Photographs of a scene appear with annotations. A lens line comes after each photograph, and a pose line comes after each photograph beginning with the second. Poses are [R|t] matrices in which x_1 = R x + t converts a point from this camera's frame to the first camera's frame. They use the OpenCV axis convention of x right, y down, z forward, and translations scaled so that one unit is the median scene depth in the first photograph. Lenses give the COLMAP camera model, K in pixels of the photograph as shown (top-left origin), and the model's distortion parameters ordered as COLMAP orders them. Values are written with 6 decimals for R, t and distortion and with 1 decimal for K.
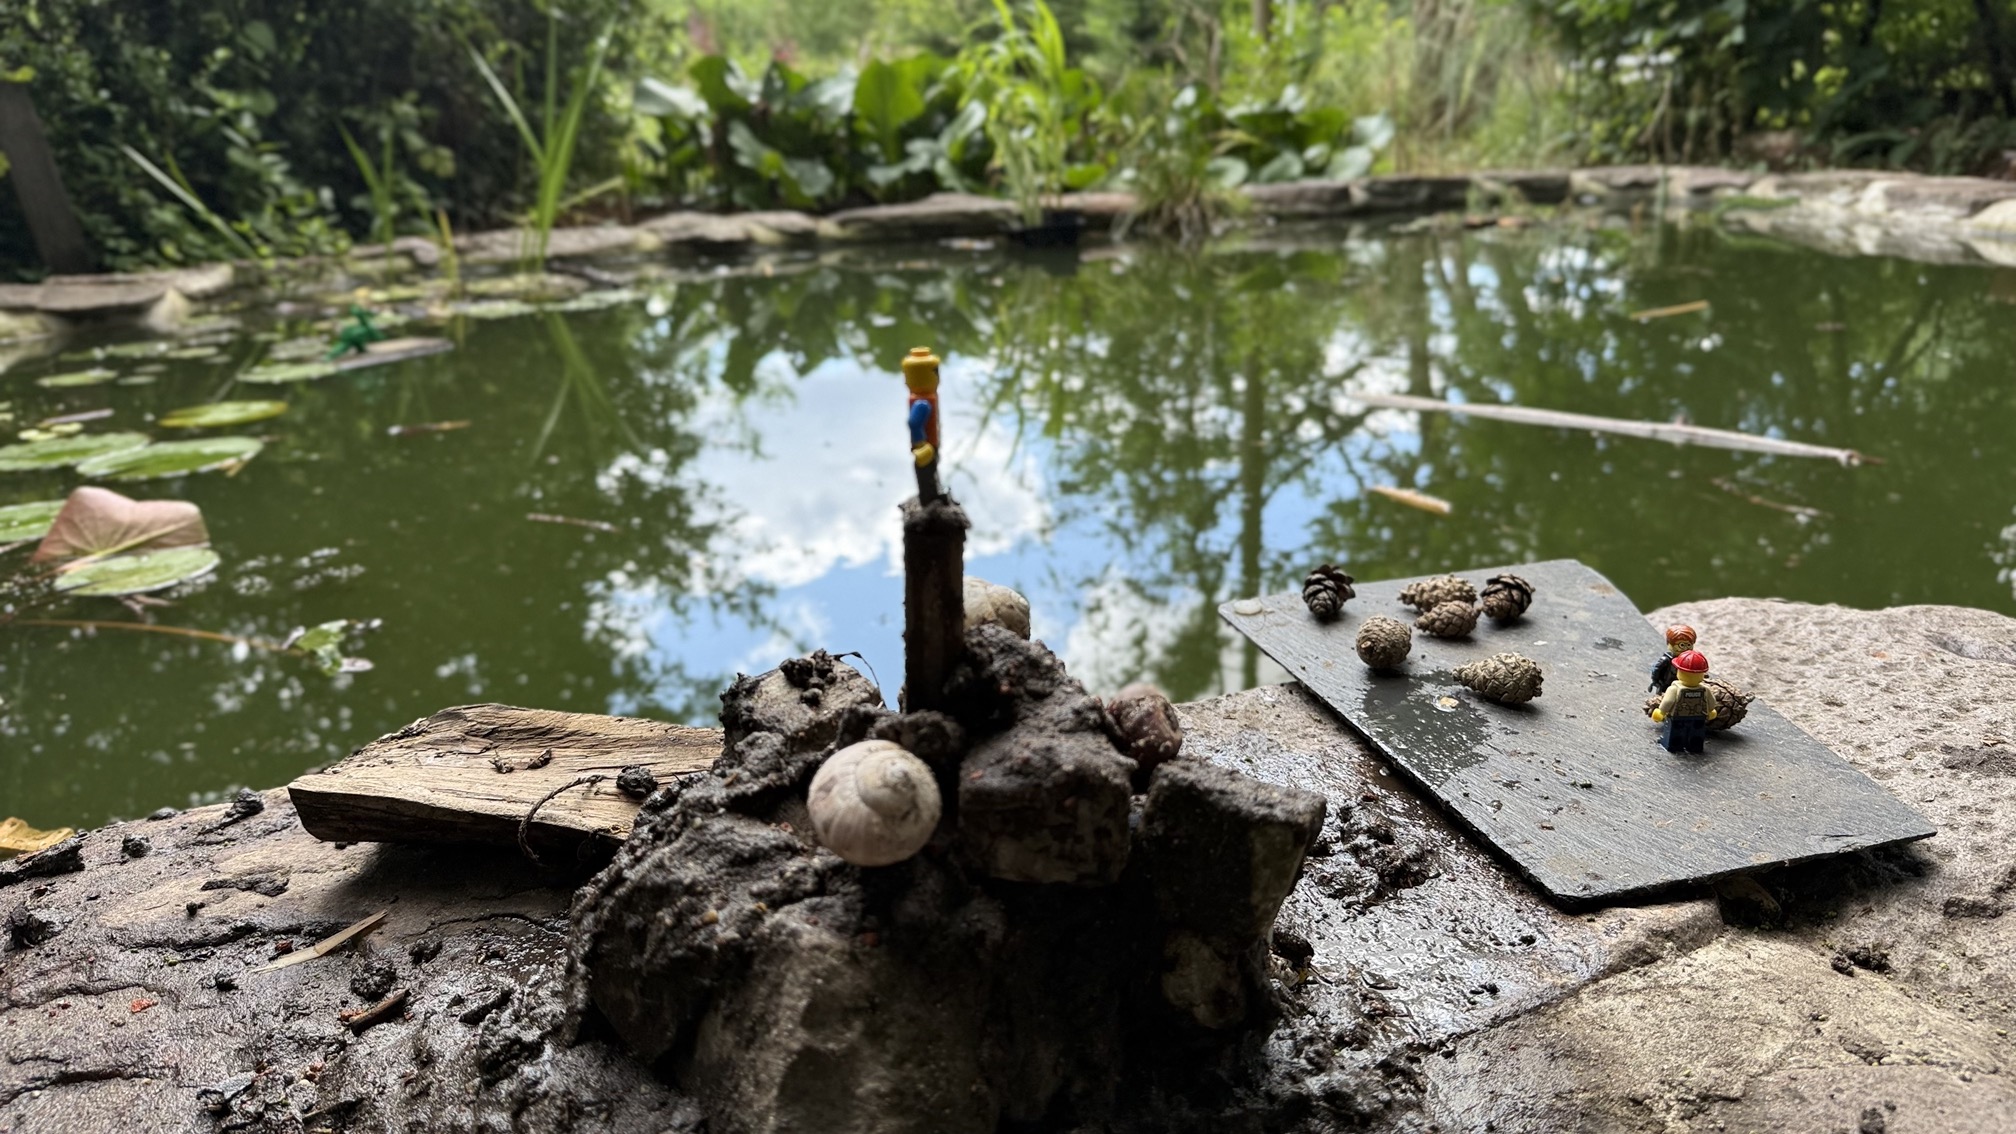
lens RADIAL K [[1418.4, 0, 1008.0], [0, 1418.4, 567.0], [0, 0, 1]] dist [0.061163, -0.070742]
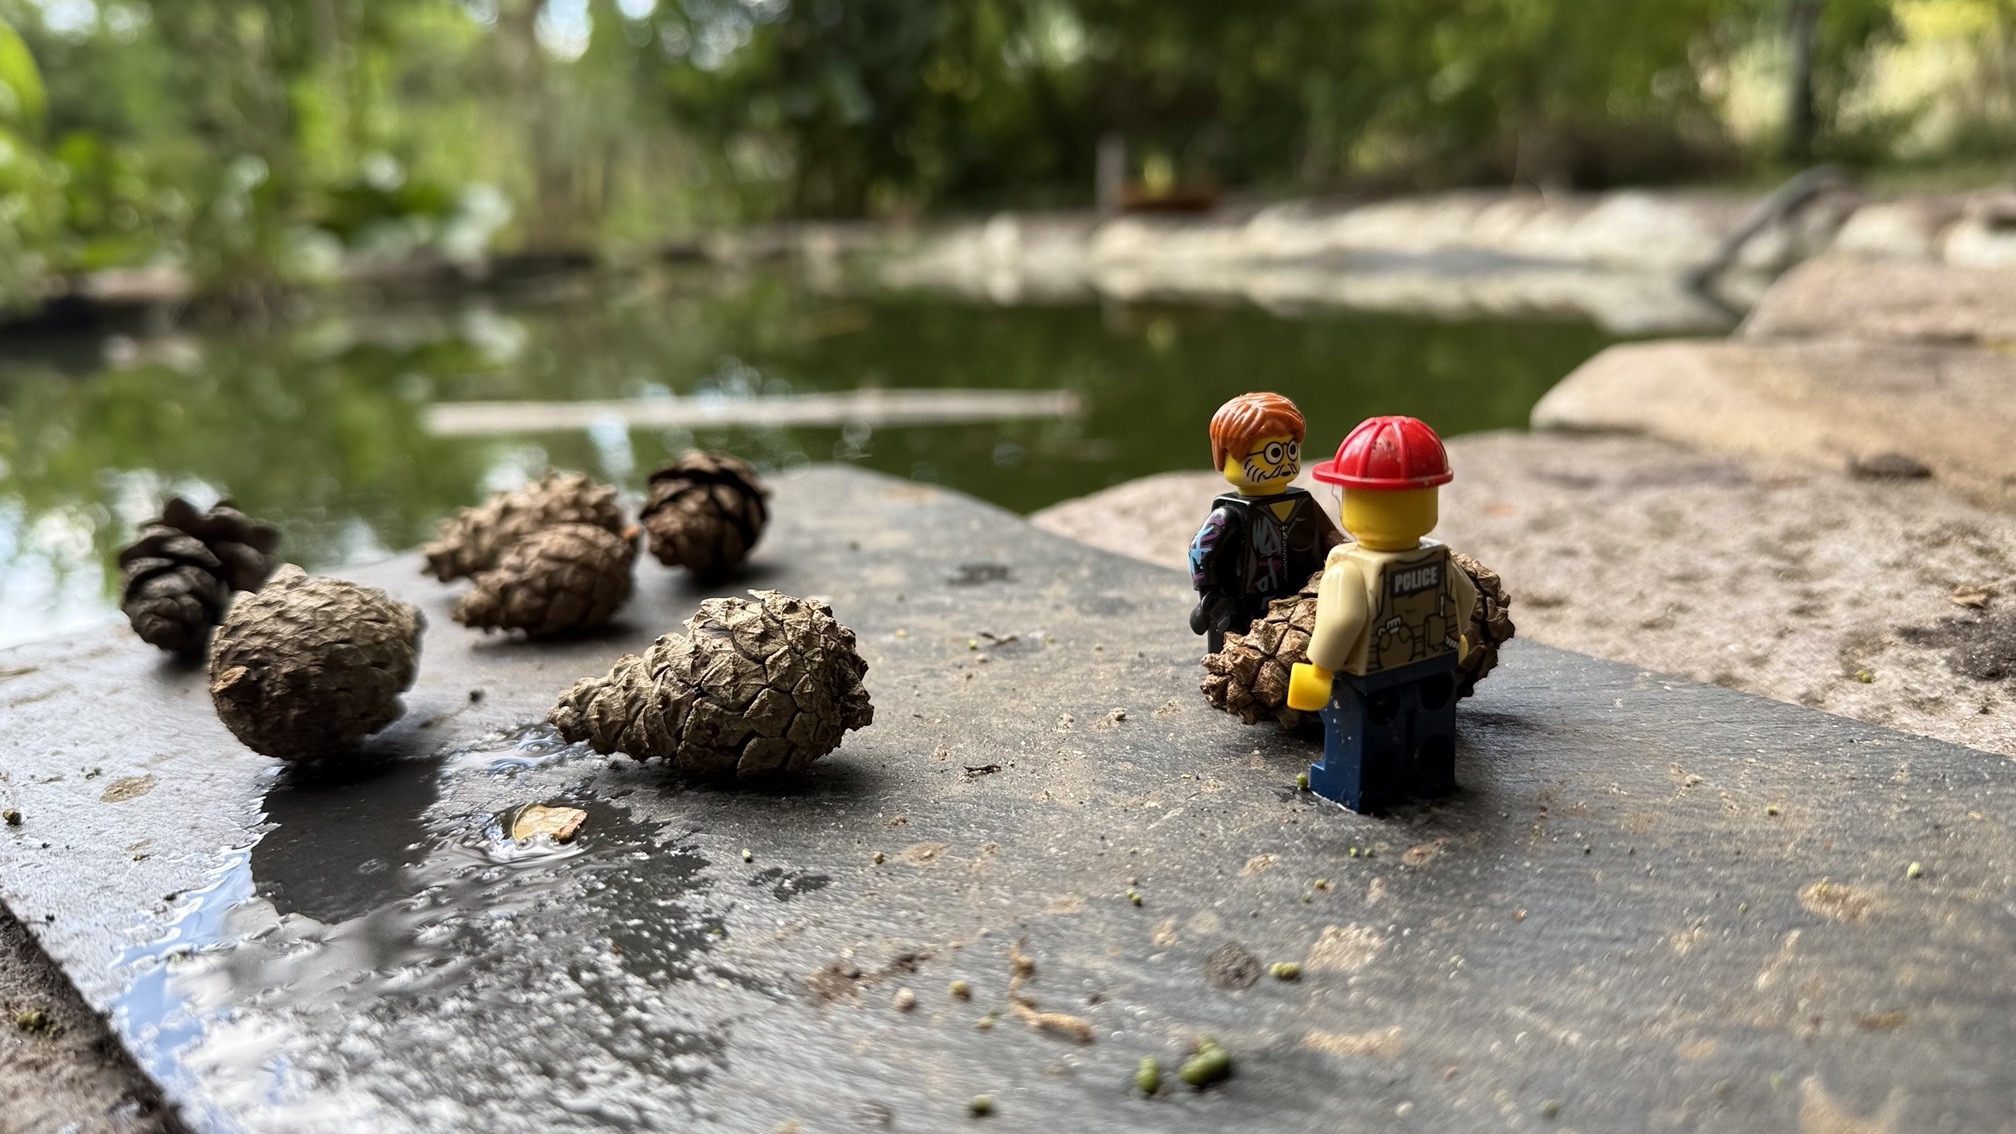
lens RADIAL K [[1418.4, 0, 1008.0], [0, 1418.4, 567.0], [0, 0, 1]] dist [0.061163, -0.070742]
pose [[0.845060, -0.134549, 0.517465, 0.223497], [0.184947, 0.981634, -0.046794, 0.068119], [-0.501665, 0.135248, 0.854424, 0.649499]]
